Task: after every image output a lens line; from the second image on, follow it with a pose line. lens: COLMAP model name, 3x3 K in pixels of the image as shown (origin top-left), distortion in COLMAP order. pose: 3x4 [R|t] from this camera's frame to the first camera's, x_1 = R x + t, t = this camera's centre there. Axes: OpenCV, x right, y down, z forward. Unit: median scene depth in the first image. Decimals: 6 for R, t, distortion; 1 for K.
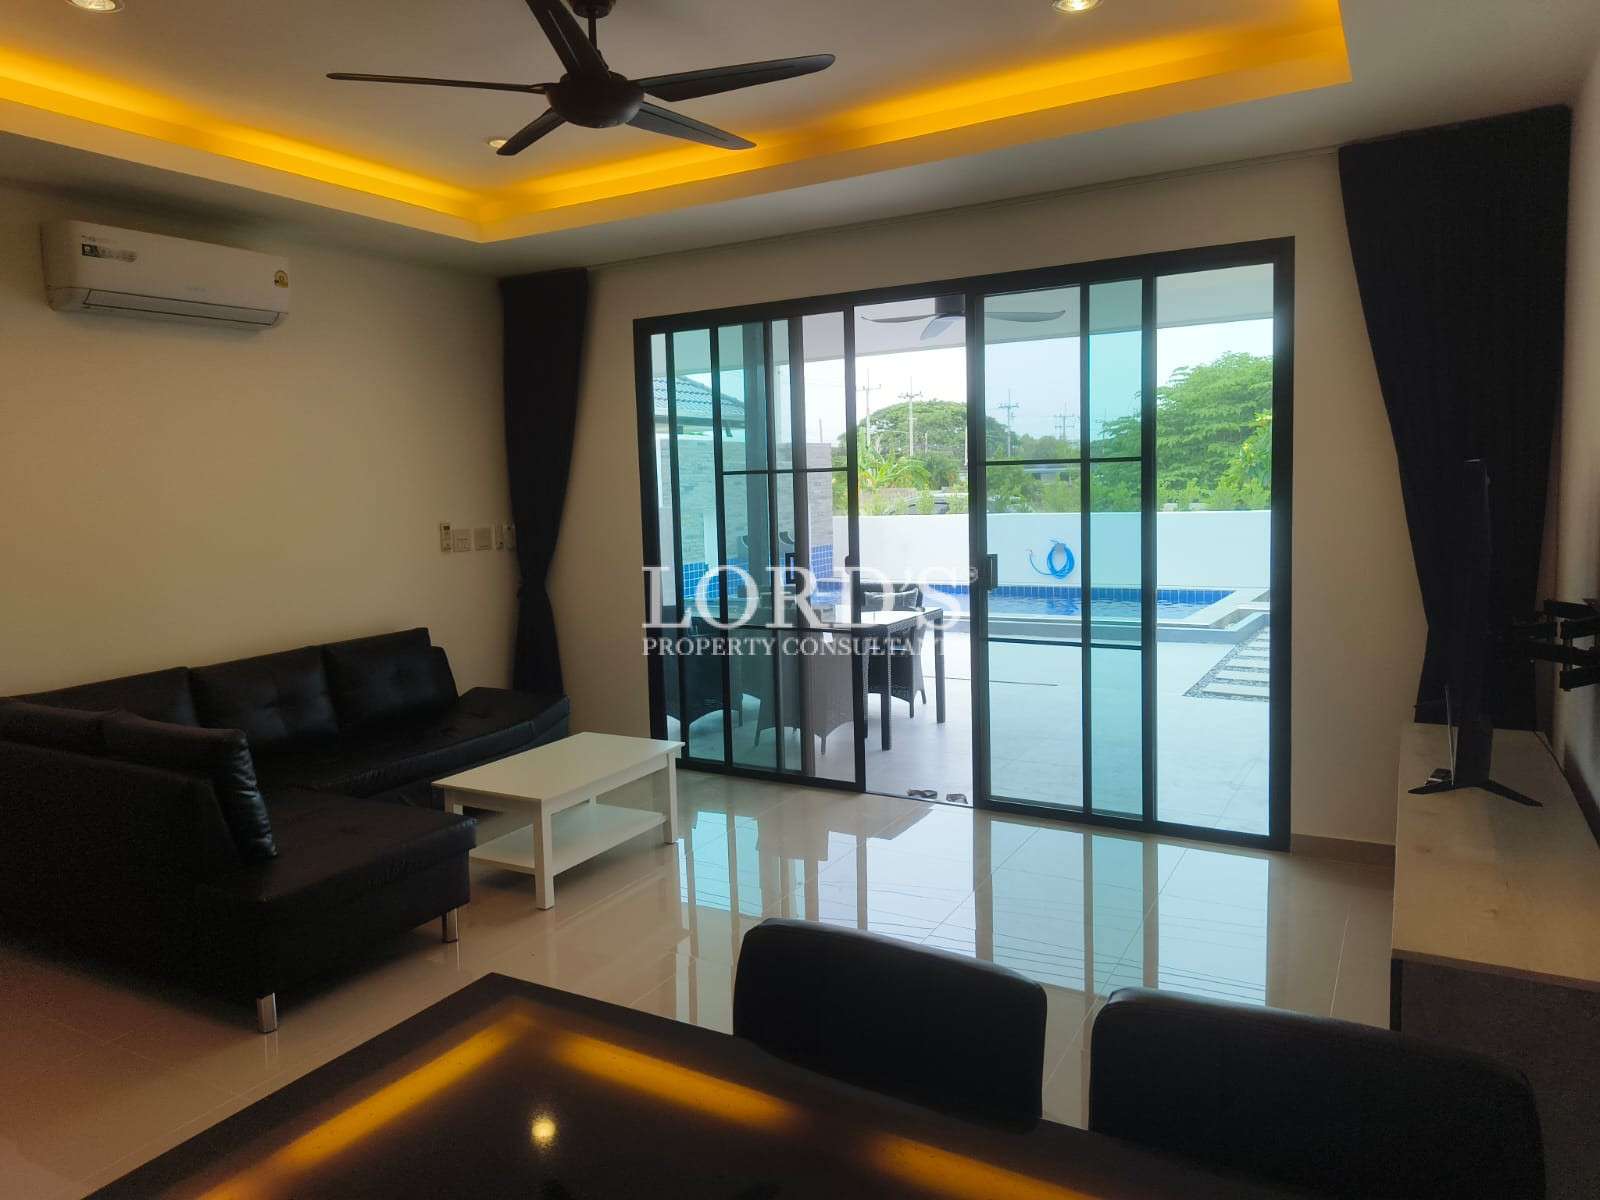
lens RADIAL K [[1088.5, 0, 799.1], [0, 1088.5, 597.6], [0, 0, 1]] dist [0.023849, -0.020681]
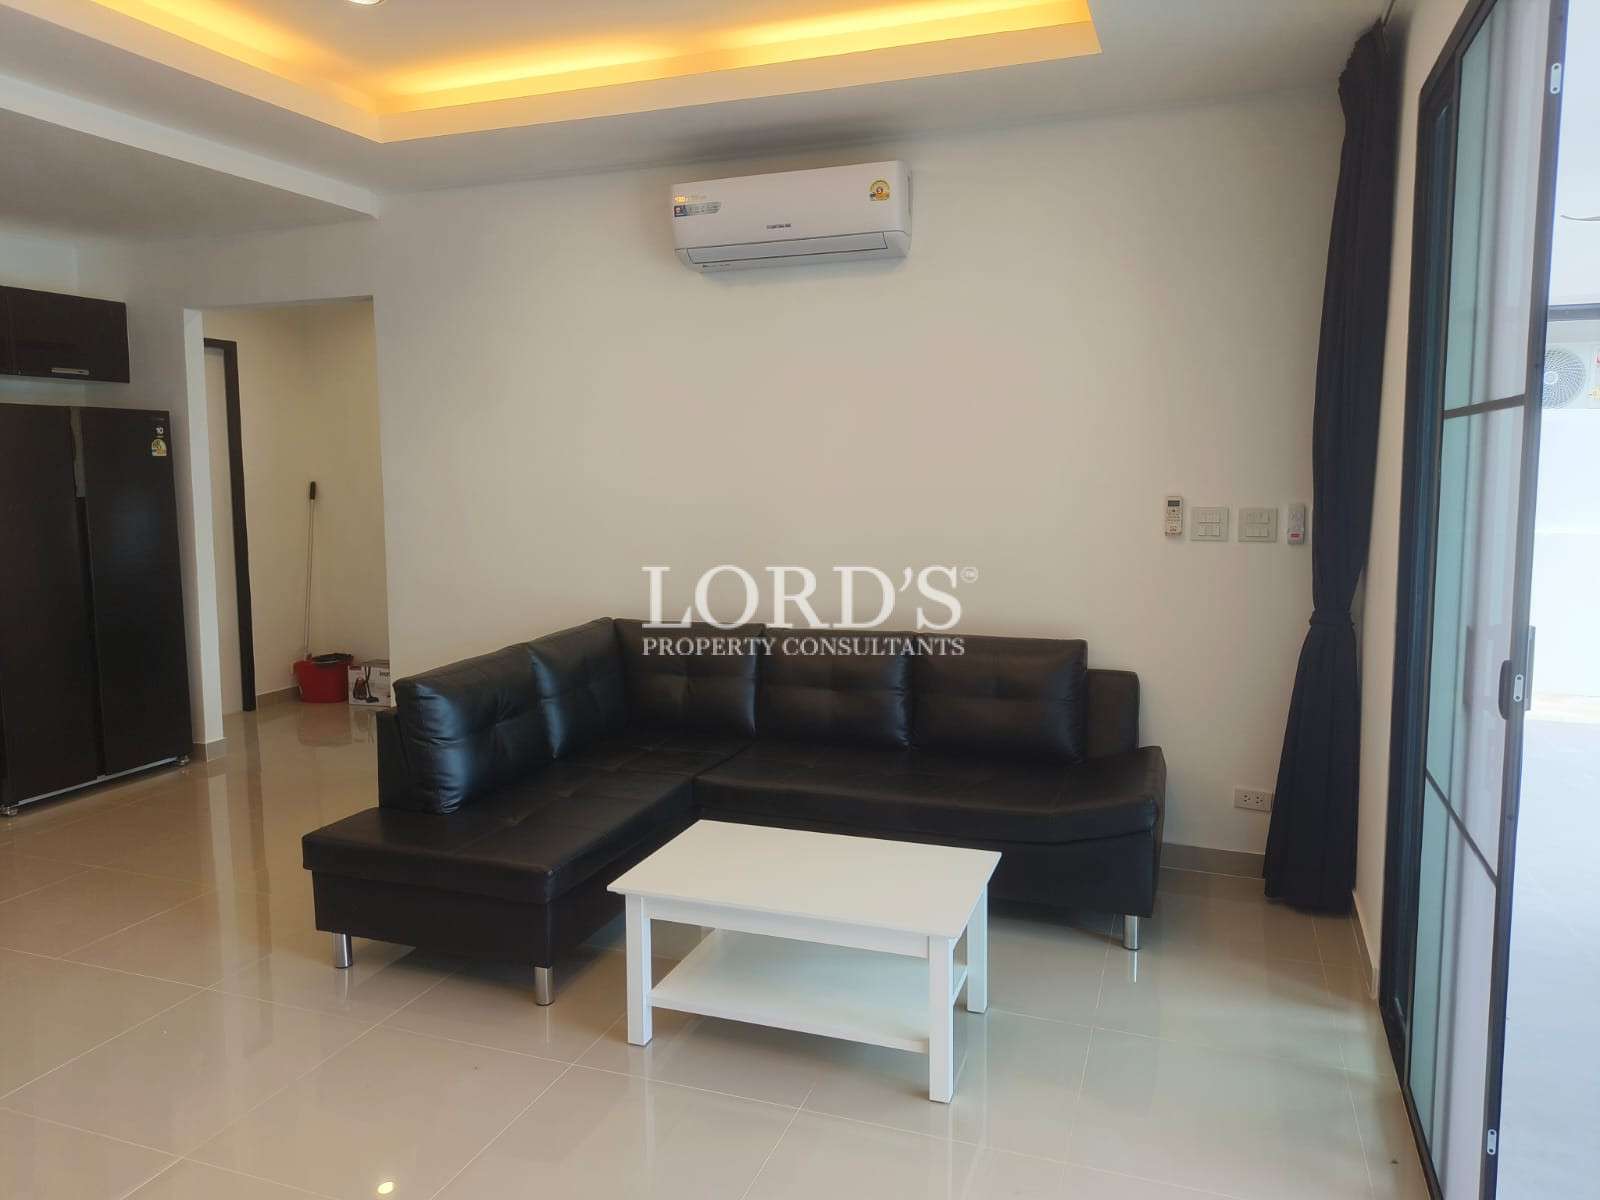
lens RADIAL K [[1088.5, 0, 806.4], [0, 1088.5, 592.6], [0, 0, 1]] dist [0.023849, -0.020681]
pose [[0.211656, 0.139371, -0.967356, 0.289943], [-0.099367, 0.987720, 0.120564, -0.068439], [0.972280, 0.070605, 0.222906, 0.634477]]
